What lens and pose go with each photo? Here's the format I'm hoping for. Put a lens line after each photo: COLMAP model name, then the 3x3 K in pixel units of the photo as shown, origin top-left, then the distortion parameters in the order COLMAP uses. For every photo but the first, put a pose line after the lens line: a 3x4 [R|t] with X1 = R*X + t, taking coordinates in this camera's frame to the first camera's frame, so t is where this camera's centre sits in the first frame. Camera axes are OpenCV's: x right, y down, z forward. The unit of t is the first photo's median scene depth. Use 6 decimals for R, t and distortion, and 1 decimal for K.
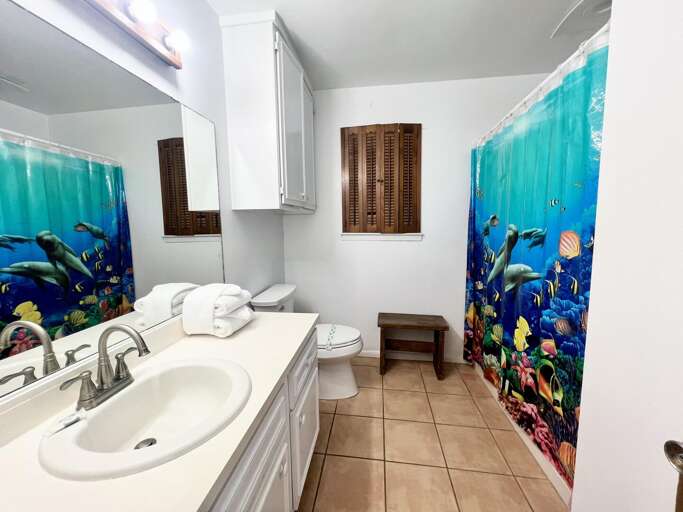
lens RADIAL K [[274.5, 0, 340.5], [0, 274.5, 253.8], [0, 0, 1]] dist [-0.003755, 0.001347]
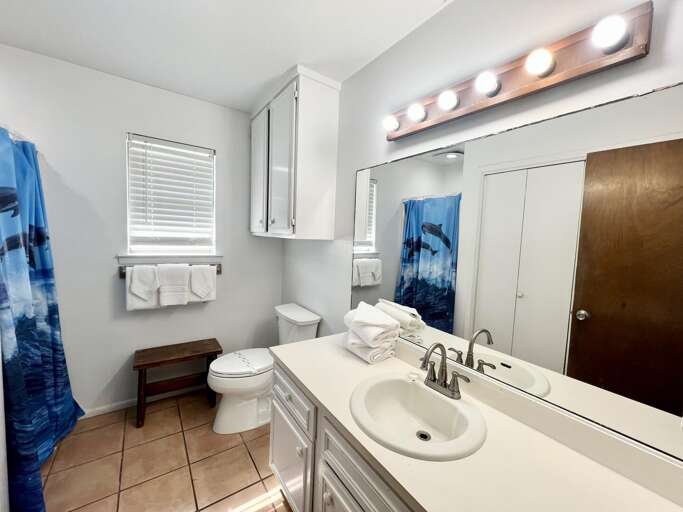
lens RADIAL K [[274.5, 0, 340.4], [0, 274.5, 251.8], [0, 0, 1]] dist [-0.003755, 0.001347]
pose [[-0.733294, 0.026140, -0.679409, 0.166080], [-0.107131, 0.982336, 0.153424, -0.122320], [0.671418, 0.185291, -0.717541, 0.570336]]
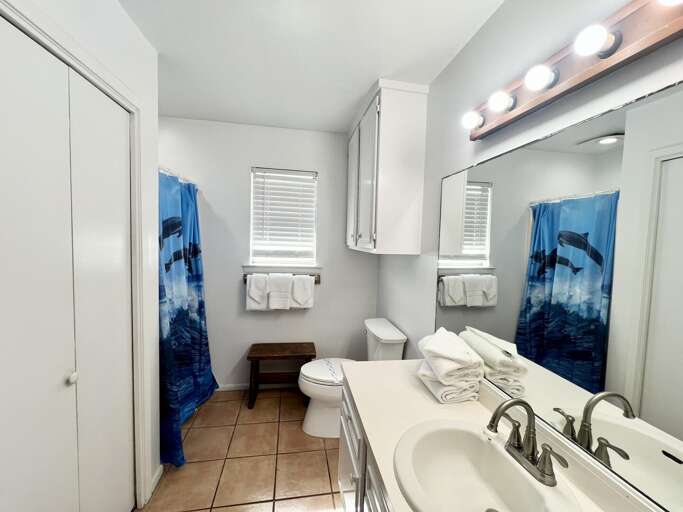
lens RADIAL K [[274.5, 0, 340.5], [0, 274.5, 252.2], [0, 0, 1]] dist [-0.003755, 0.001347]
pose [[-0.953858, -0.002240, -0.300249, 0.046602], [-0.051974, 0.986109, 0.157761, -0.146211], [0.295725, 0.166087, -0.940724, 0.609116]]
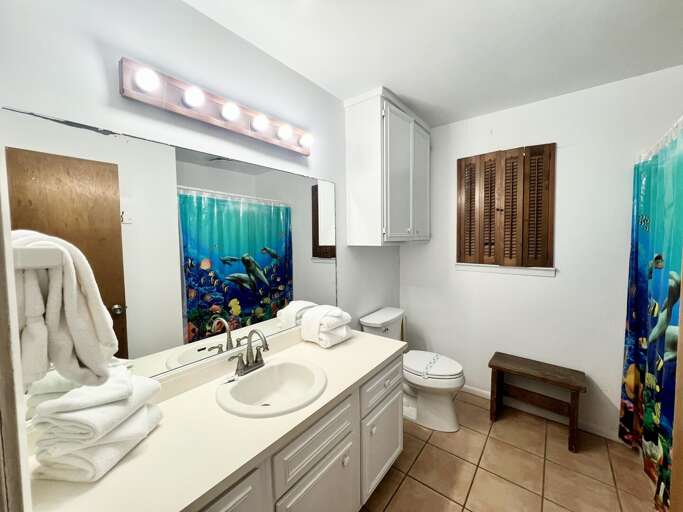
lens RADIAL K [[274.5, 0, 340.3], [0, 274.5, 254.3], [0, 0, 1]] dist [-0.003755, 0.001347]
pose [[0.862924, 0.032760, -0.504272, 0.169824], [-0.054212, 0.998139, -0.027926, -0.066193], [0.502418, 0.051435, 0.863093, -0.079266]]
